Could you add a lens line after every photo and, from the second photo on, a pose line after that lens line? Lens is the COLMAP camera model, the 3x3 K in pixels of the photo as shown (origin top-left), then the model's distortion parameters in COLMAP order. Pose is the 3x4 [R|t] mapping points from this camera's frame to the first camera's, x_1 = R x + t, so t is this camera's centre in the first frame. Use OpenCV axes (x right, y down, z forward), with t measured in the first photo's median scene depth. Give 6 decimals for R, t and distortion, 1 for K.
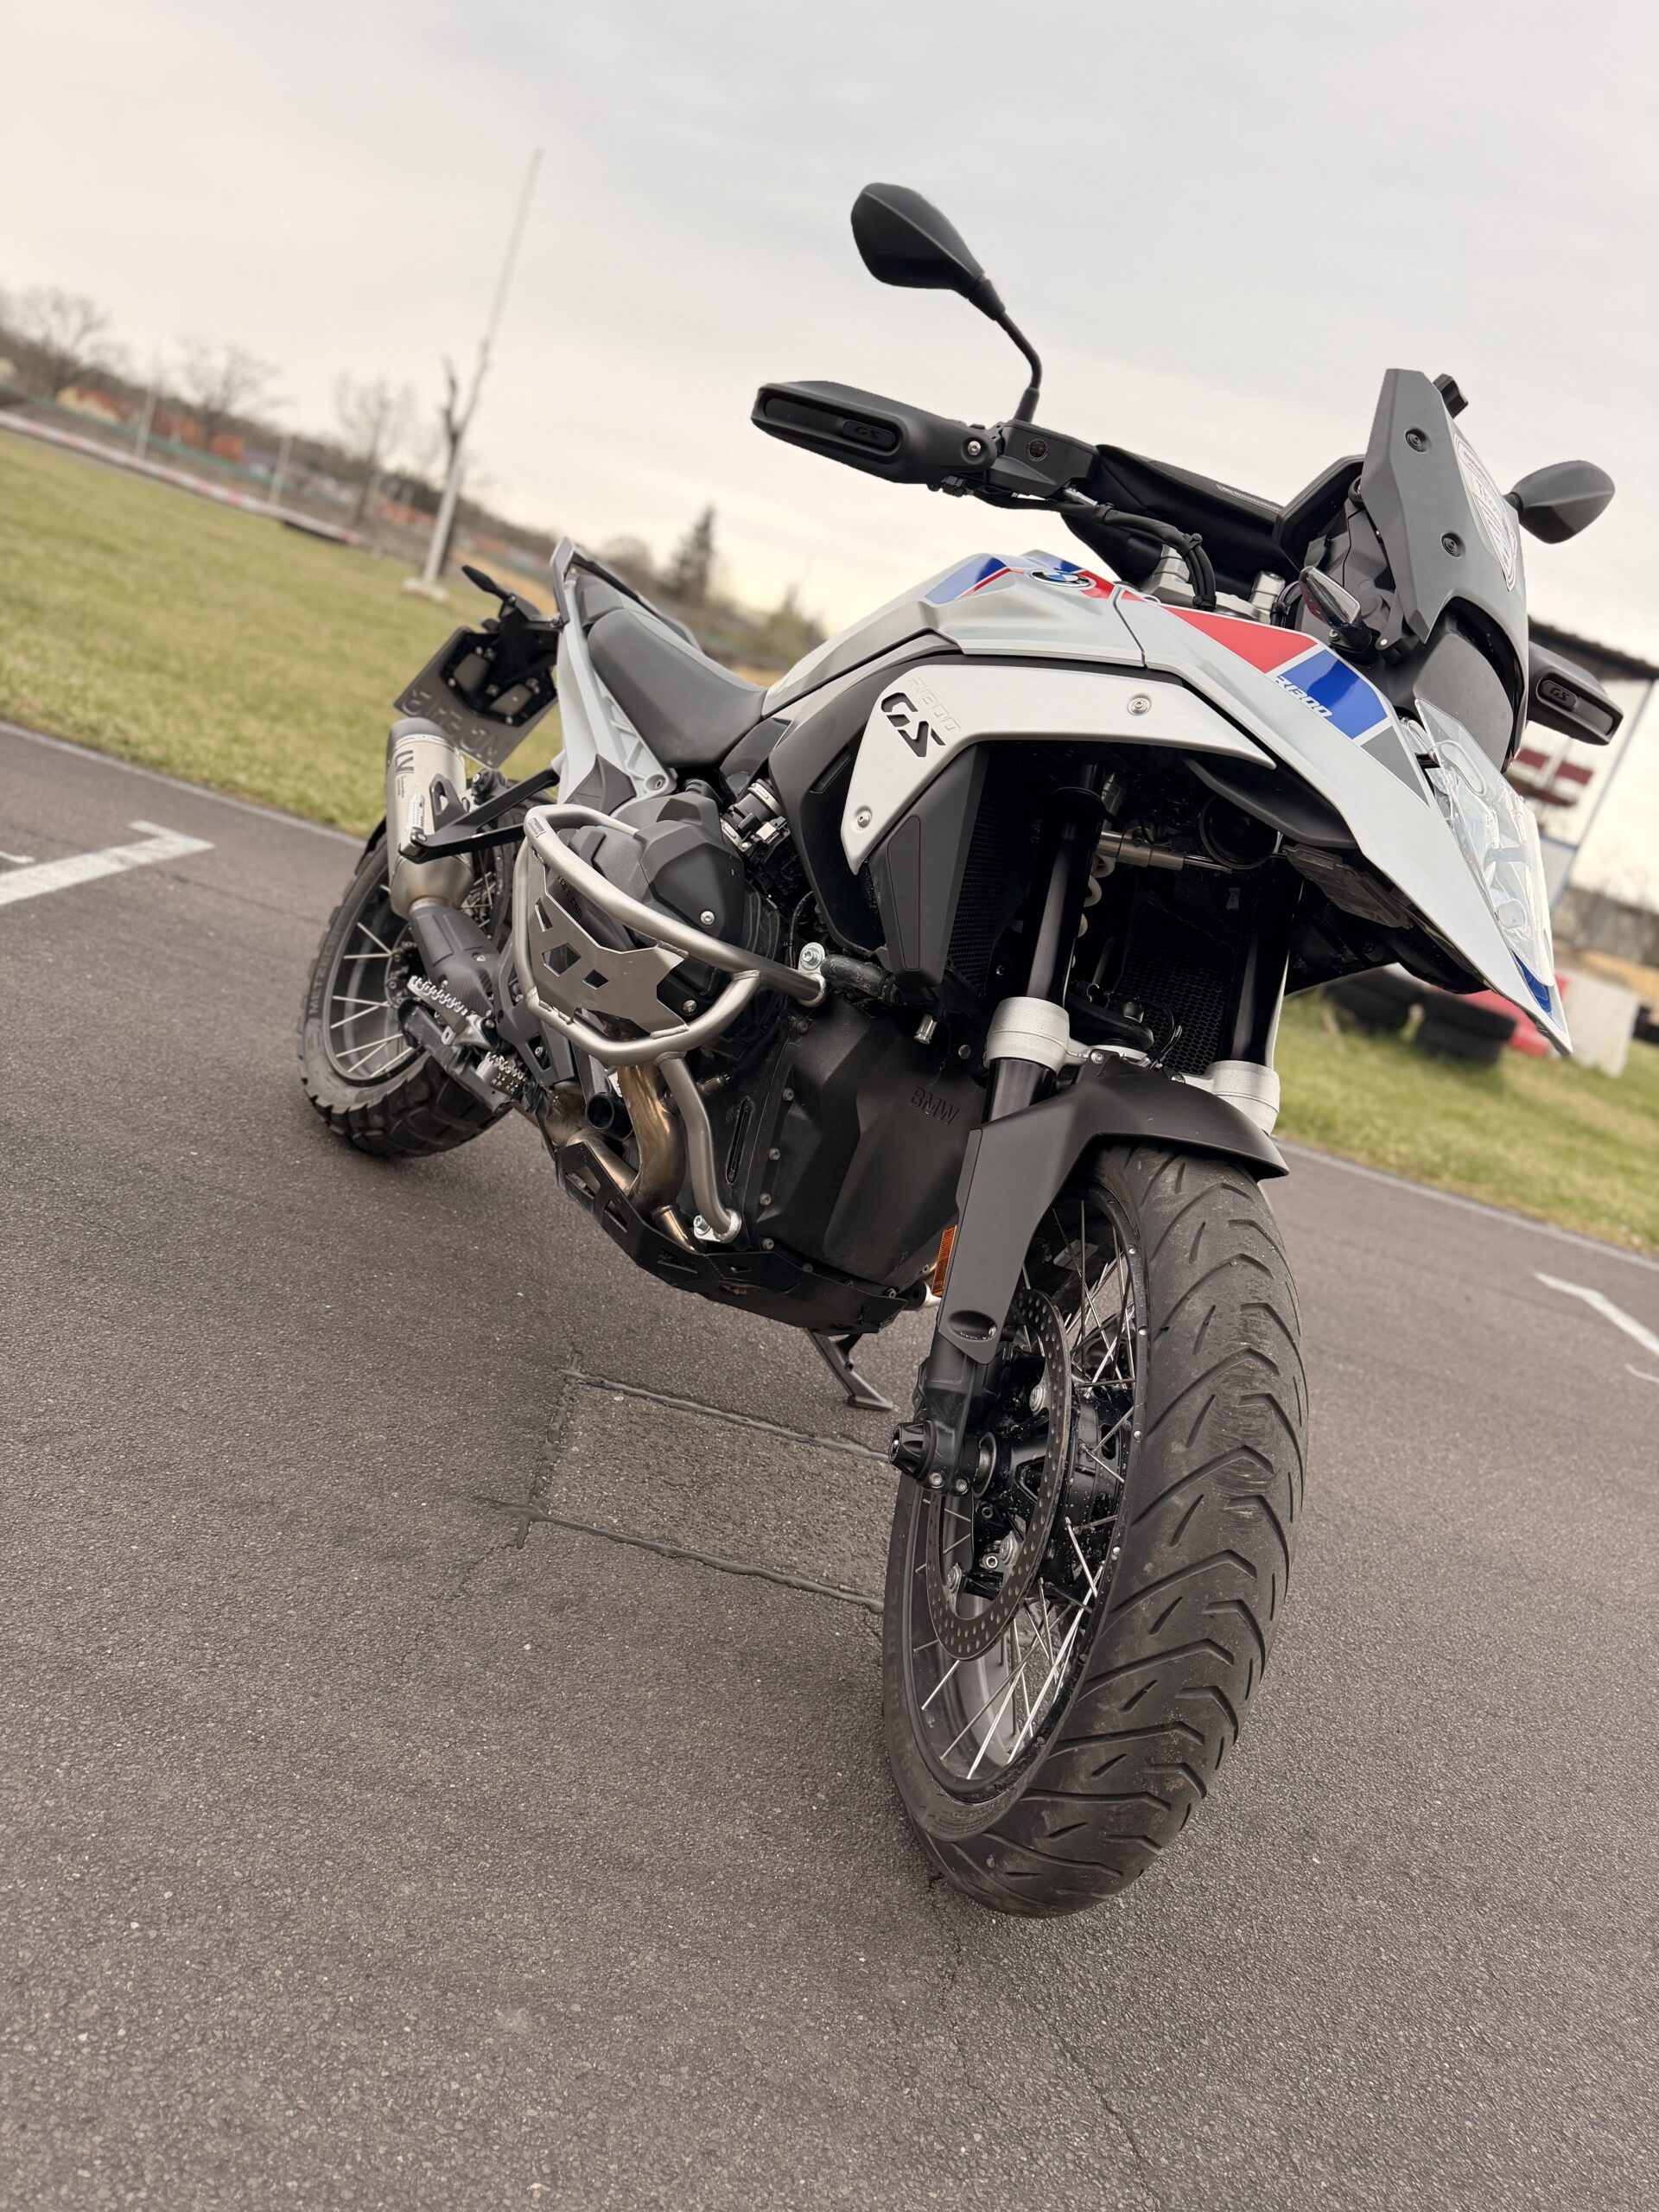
lens RADIAL K [[1557.2, 0, 829.5], [0, 1557.2, 1106.0], [0, 0, 1]] dist [0.066778, -0.082223]
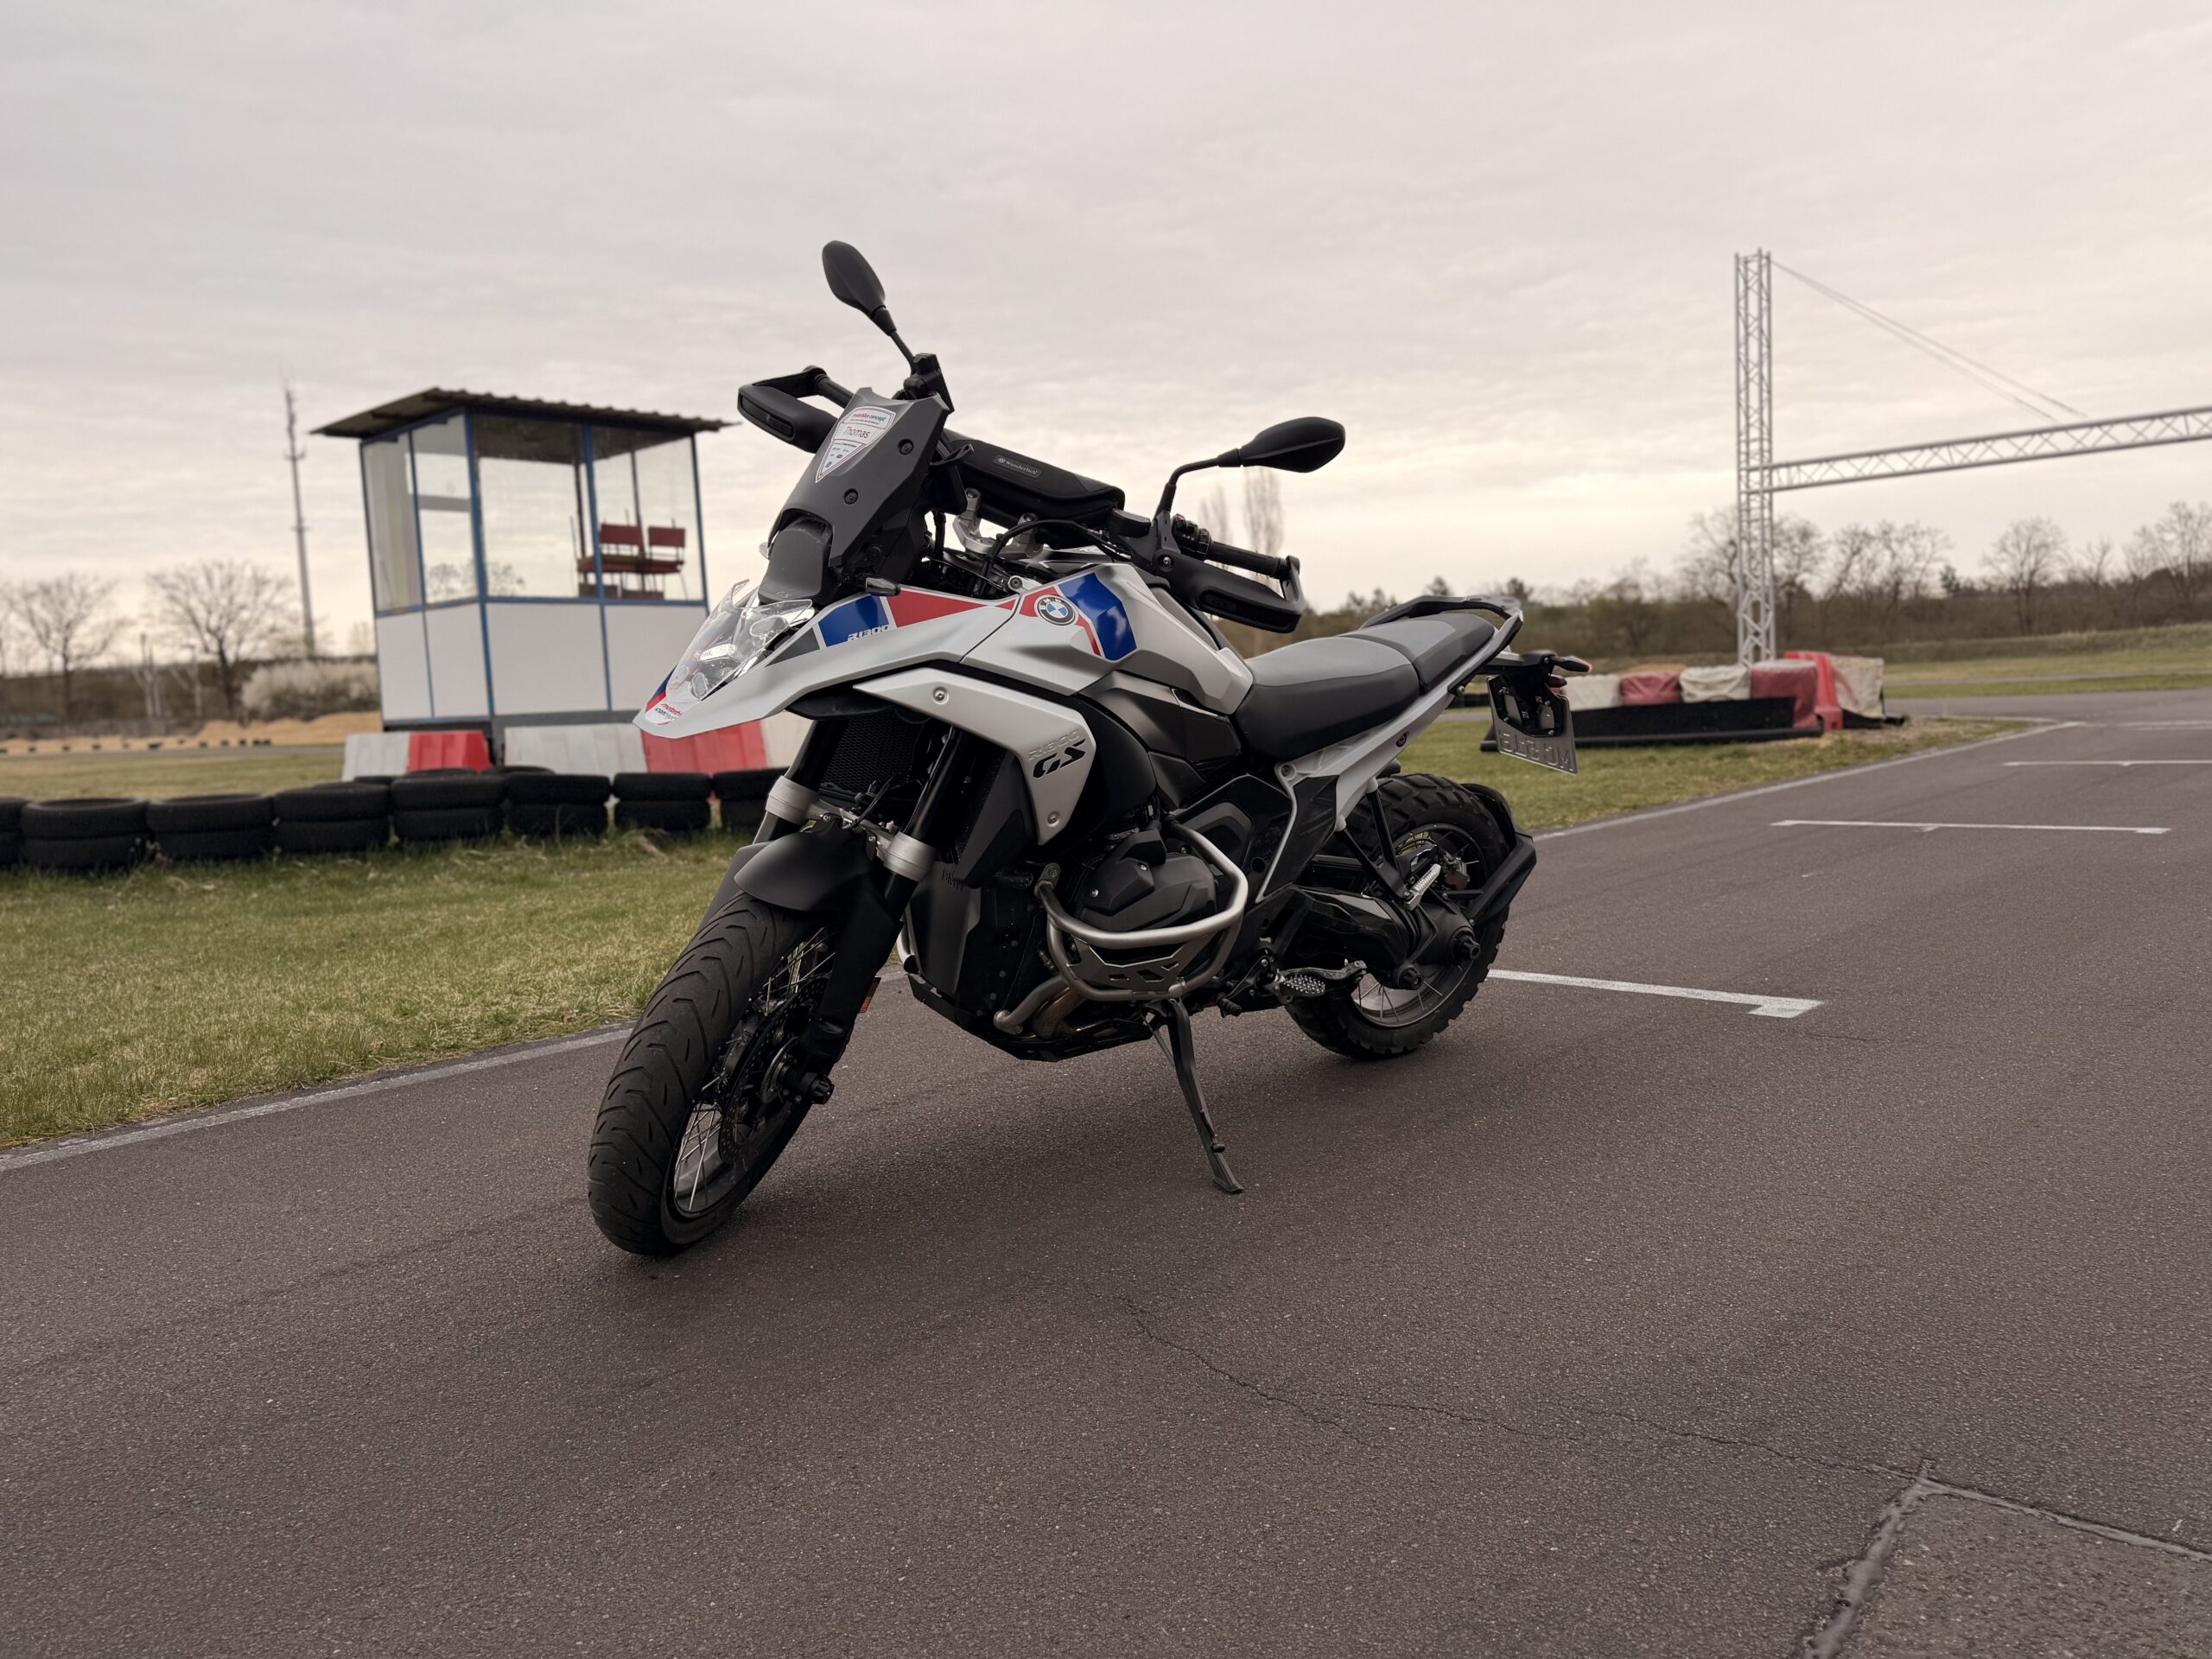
lens RADIAL K [[1580.8, 0, 1107.0], [0, 1580.8, 817.5], [0, 0, 1]] dist [0.002355, -0.001587]
pose [[0.647742, -0.402439, 0.646895, -0.681084], [0.436637, 0.891911, 0.117657, -0.393006], [-0.624323, 0.206247, 0.753448, 0.772668]]
